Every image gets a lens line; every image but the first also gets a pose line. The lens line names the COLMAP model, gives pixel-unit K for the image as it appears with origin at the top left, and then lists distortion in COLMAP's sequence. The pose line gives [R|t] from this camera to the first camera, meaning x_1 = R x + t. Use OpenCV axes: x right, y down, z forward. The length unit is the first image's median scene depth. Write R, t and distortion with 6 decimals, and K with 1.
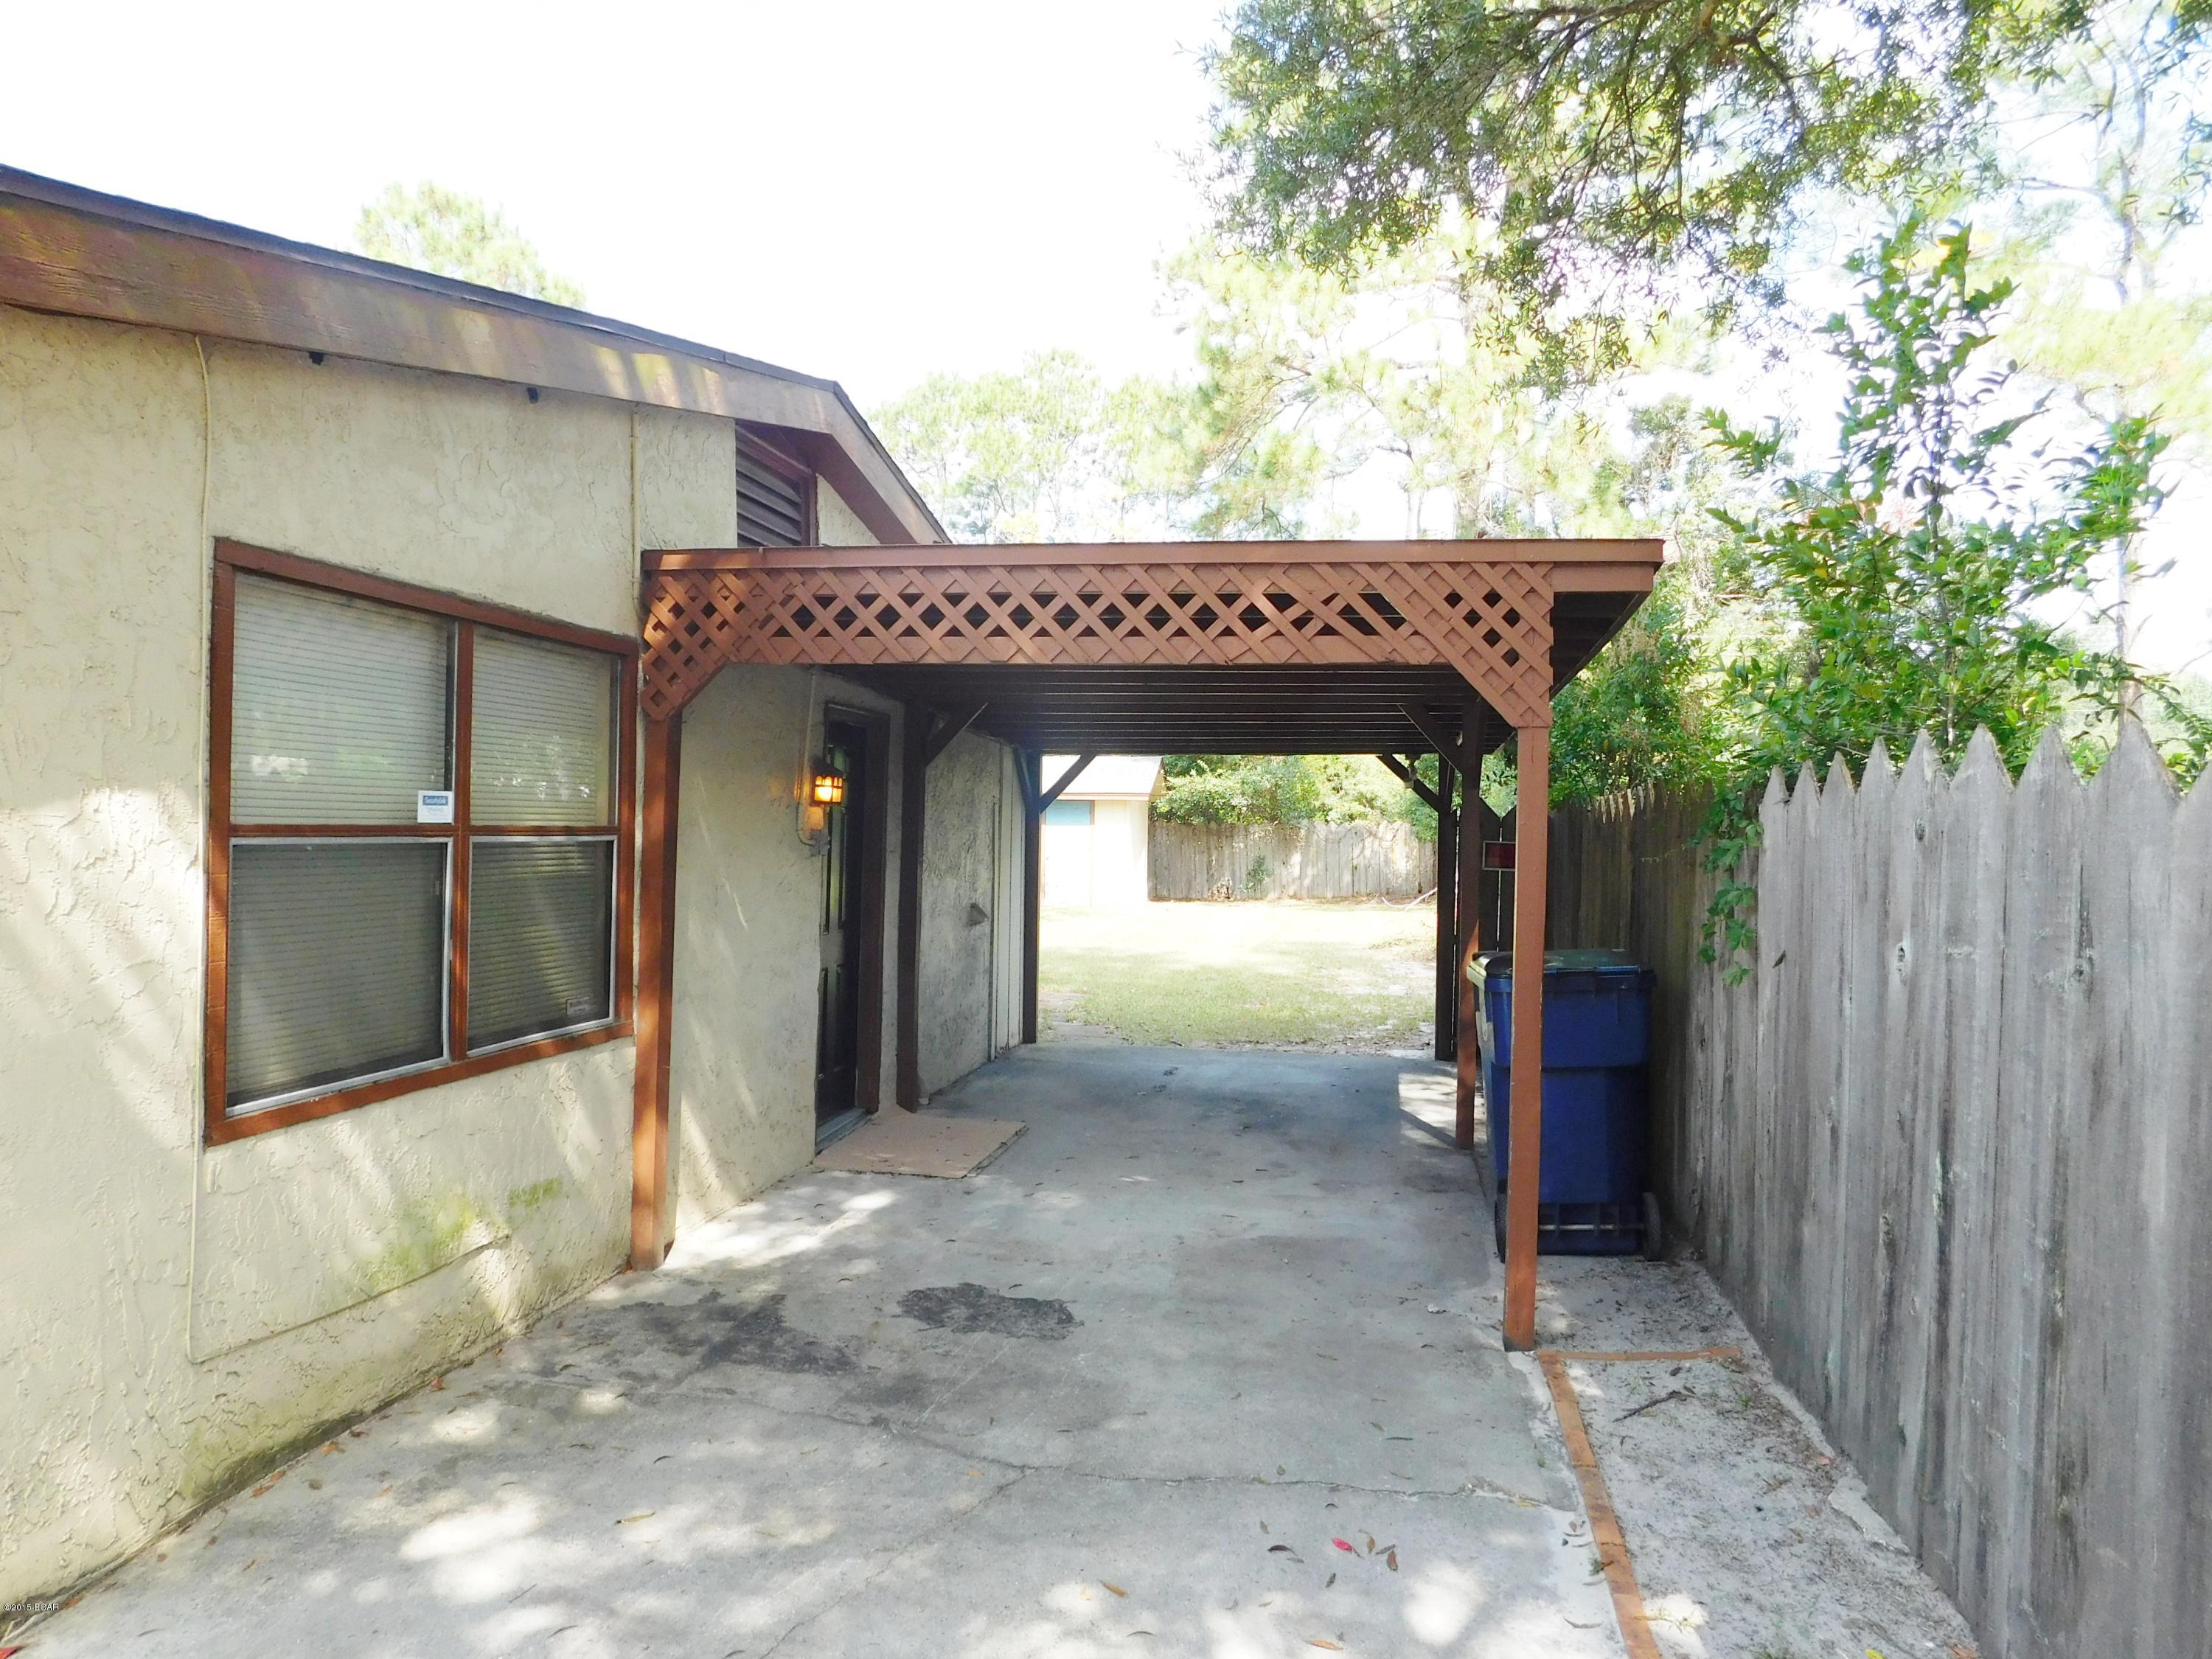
lens RADIAL K [[1489.6, 0, 1102.4], [0, 1489.6, 831.3], [0, 0, 1]] dist [-0.010897, 0.000126]
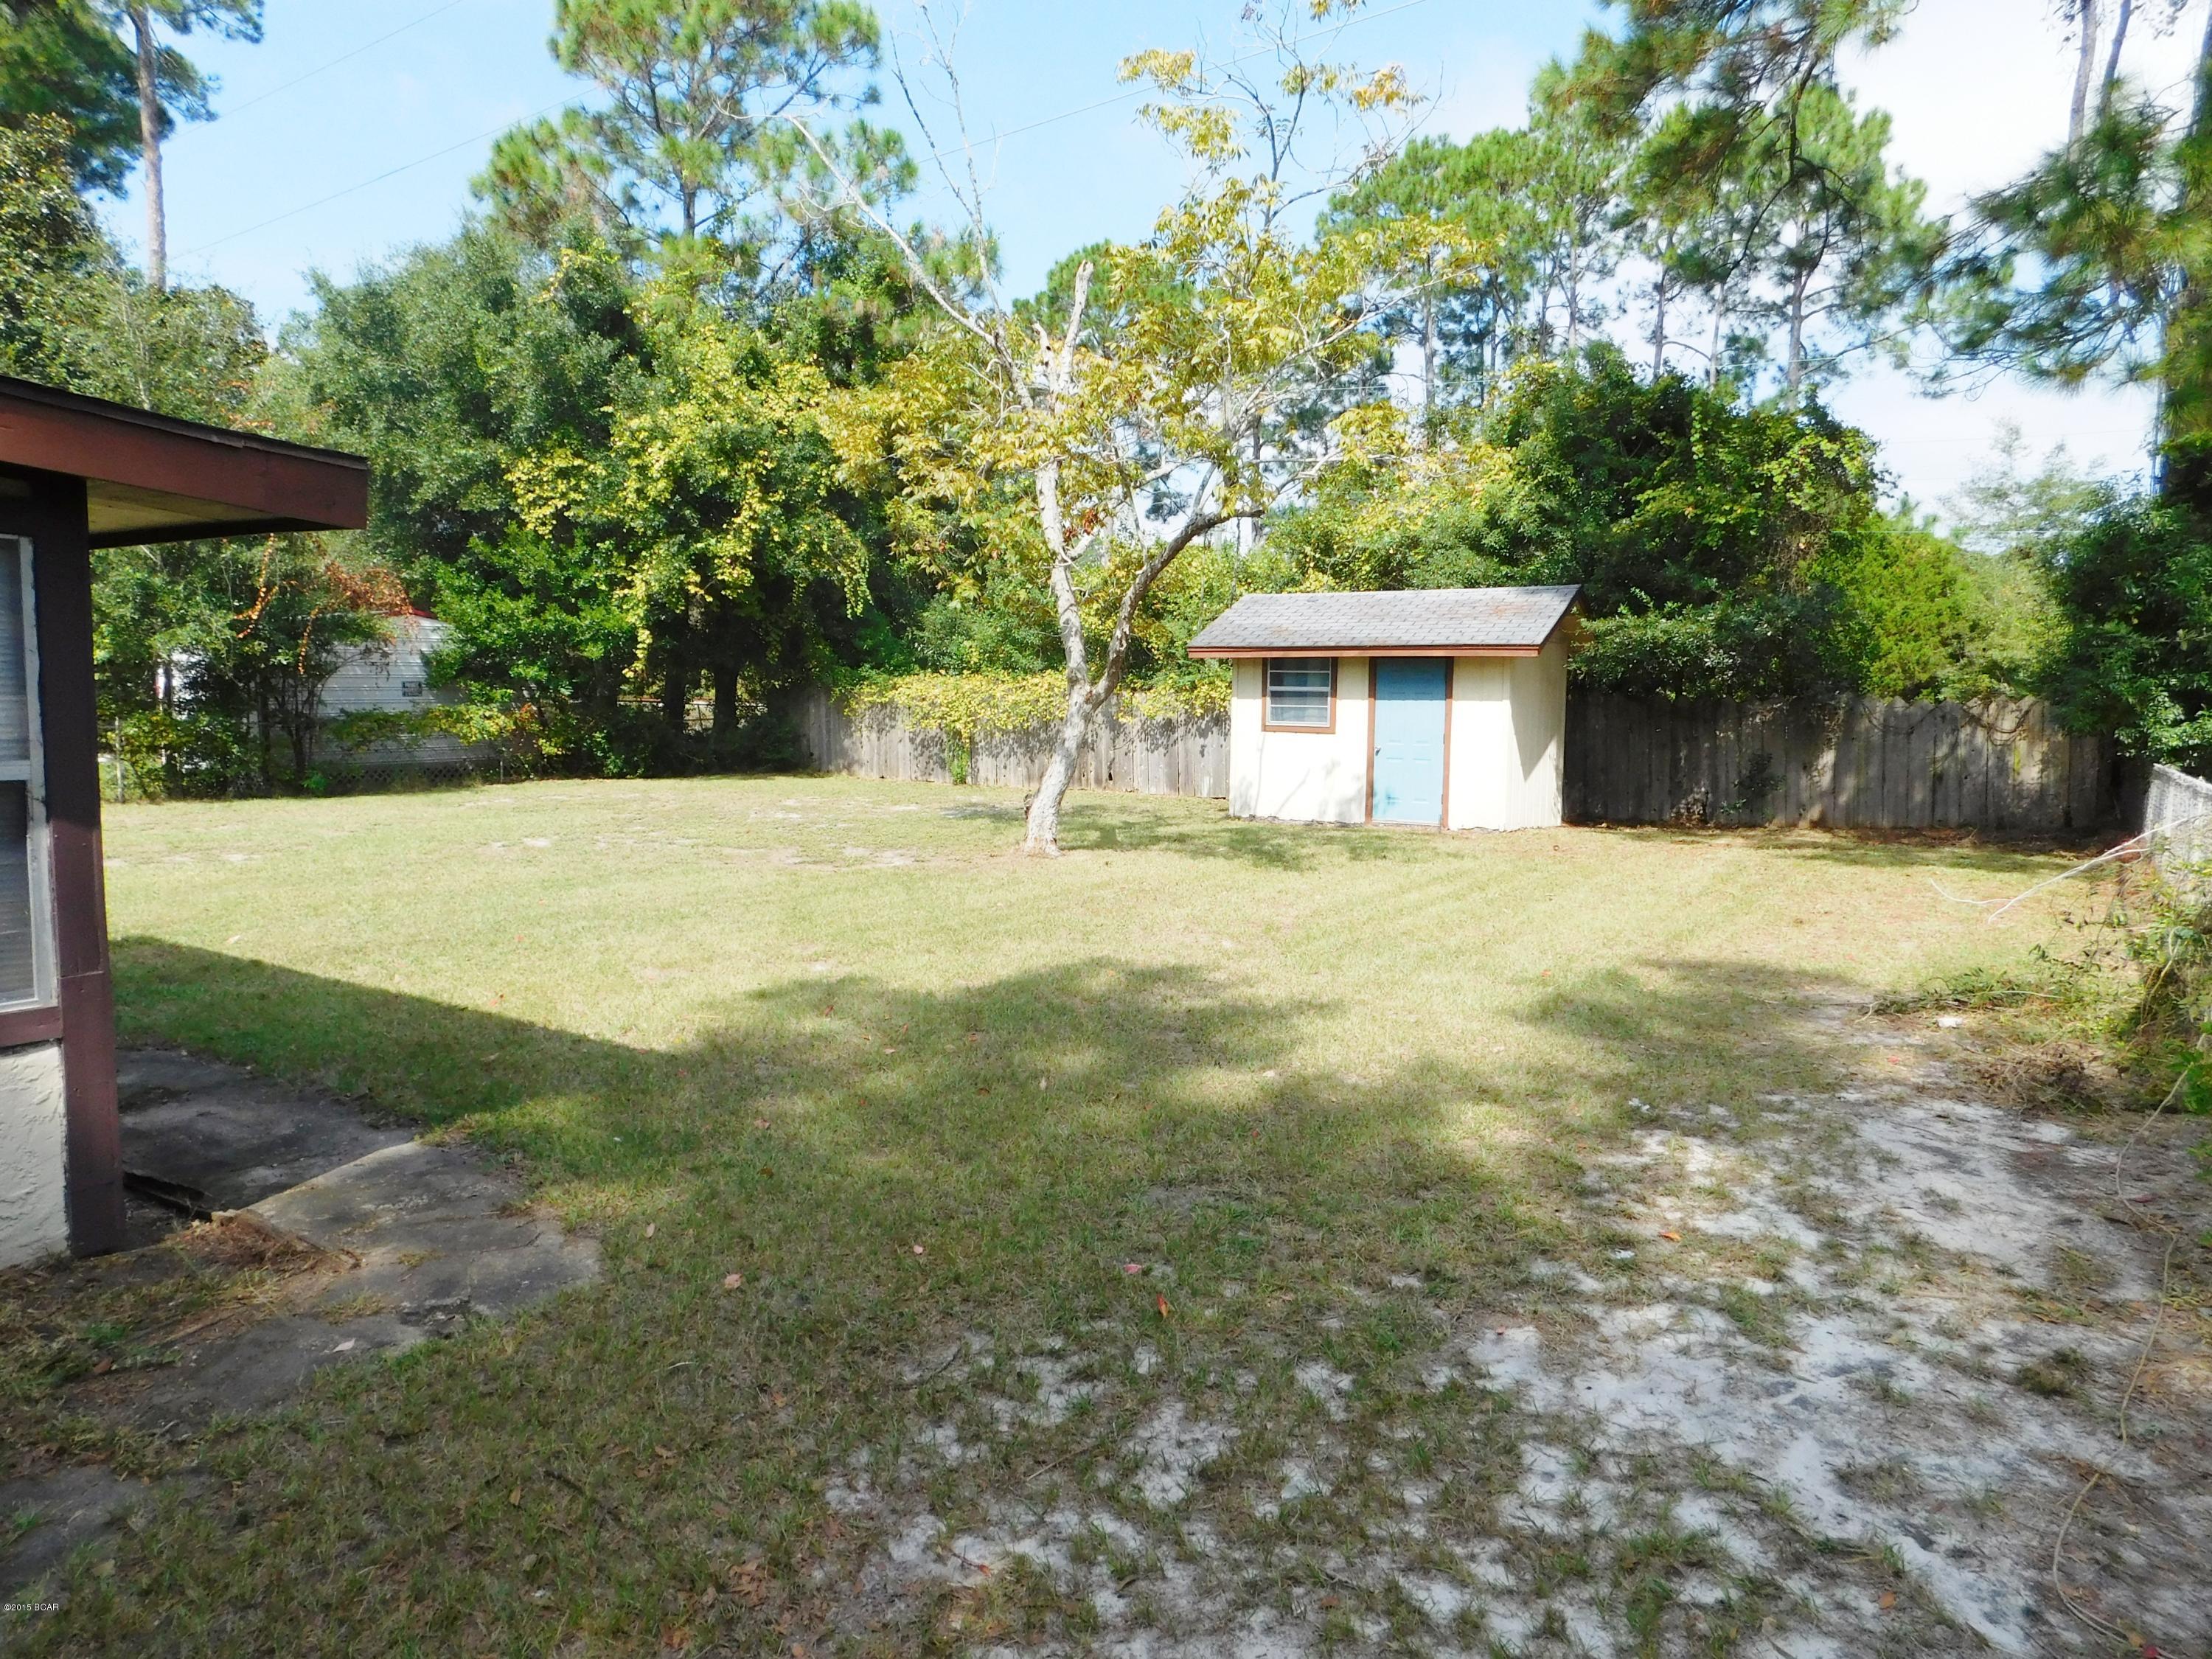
lens RADIAL K [[1489.6, 0, 1116.1], [0, 1489.6, 831.4], [0, 0, 1]] dist [-0.010897, 0.000126]
pose [[0.931321, 0.034358, -0.362575, 0.081656], [-0.005498, 0.996753, 0.080332, 0.001221], [0.364157, -0.072821, 0.928486, 0.346506]]
